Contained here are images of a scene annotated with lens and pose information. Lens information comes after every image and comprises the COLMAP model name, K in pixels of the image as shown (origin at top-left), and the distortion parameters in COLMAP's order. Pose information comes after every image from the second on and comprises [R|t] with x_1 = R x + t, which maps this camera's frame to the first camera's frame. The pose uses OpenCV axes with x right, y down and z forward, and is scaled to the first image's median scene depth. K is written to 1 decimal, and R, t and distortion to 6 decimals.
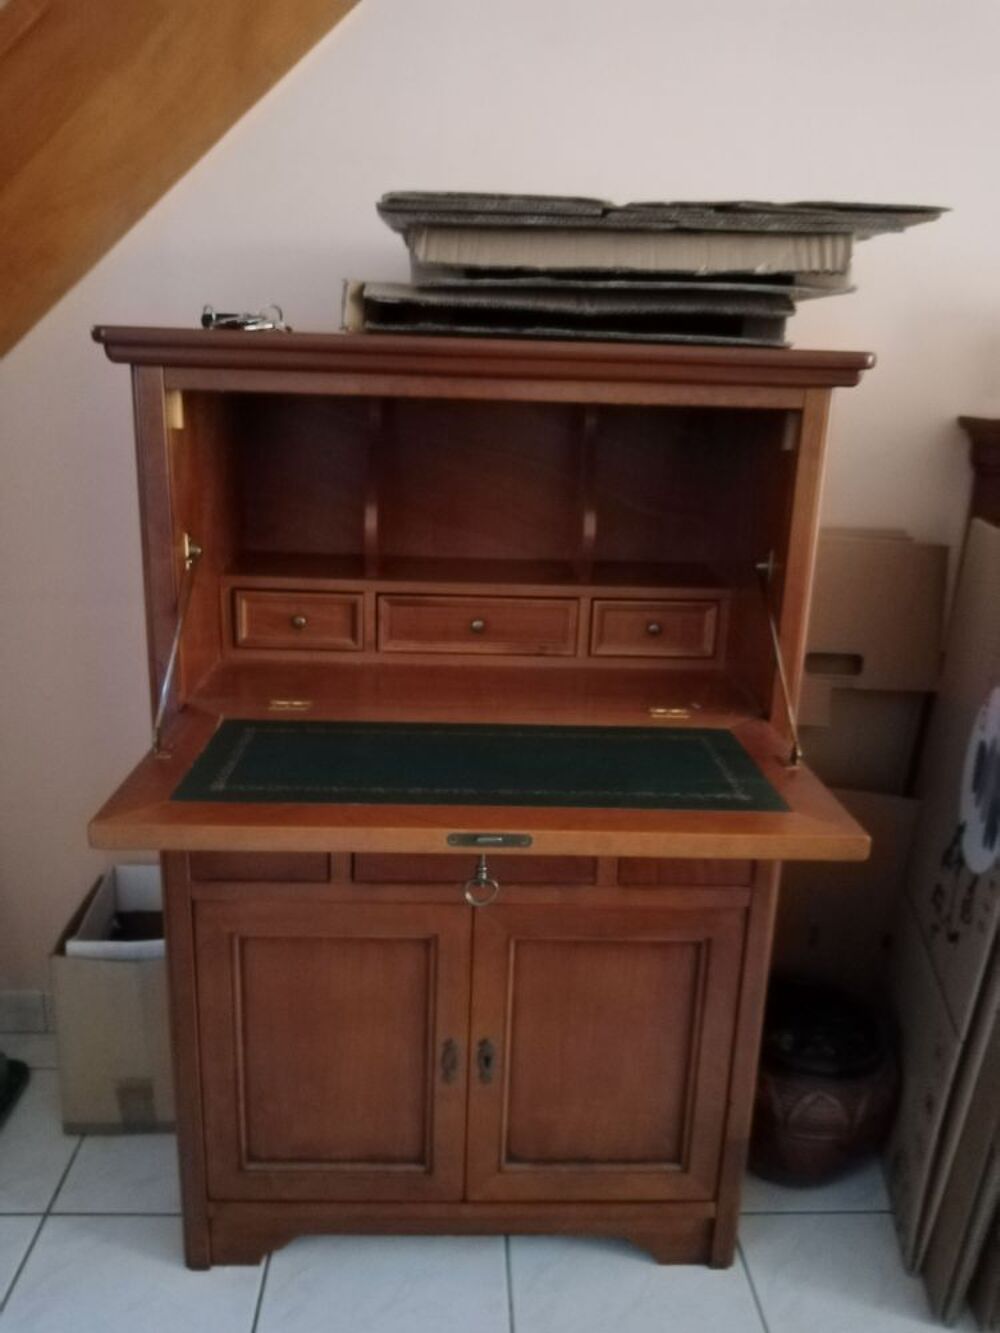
lens RADIAL K [[1069.8, 0, 500.0], [0, 1069.8, 666.5], [0, 0, 1]] dist [0.025583, -0.068935]
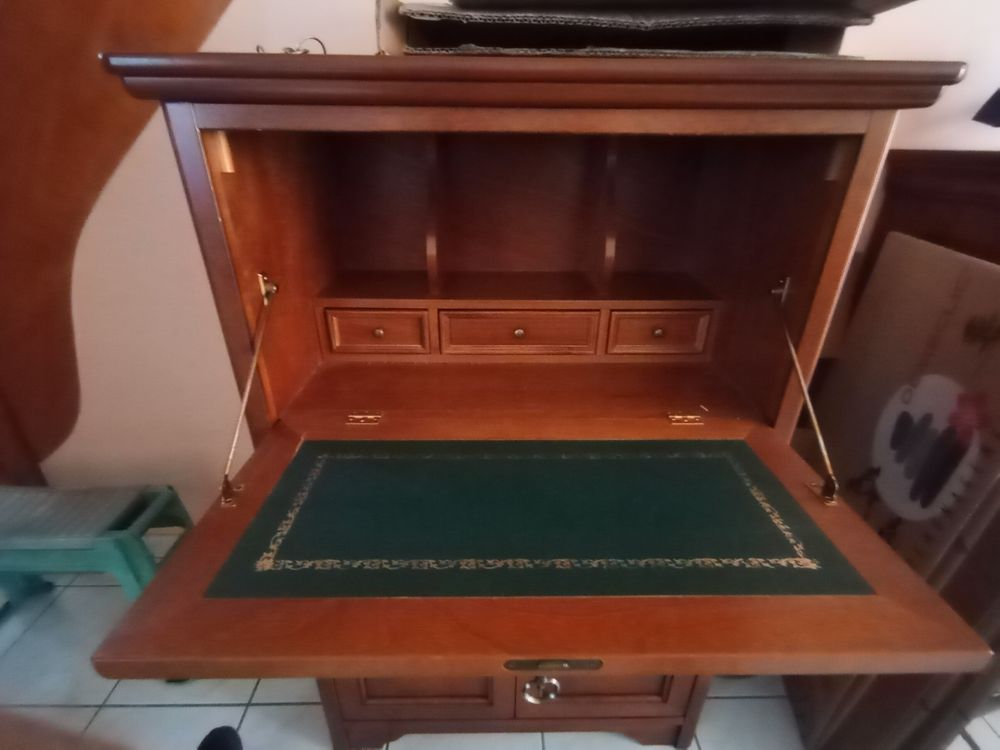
lens RADIAL K [[472.6, 0, 500.0], [0, 472.6, 375.0], [0, 0, 1]] dist [-0.000141, -0.000075]
pose [[0.999335, -0.012296, -0.034325, -0.024738], [0.018416, 0.982730, 0.184129, -0.093118], [0.031468, -0.184639, 0.982303, 0.442124]]
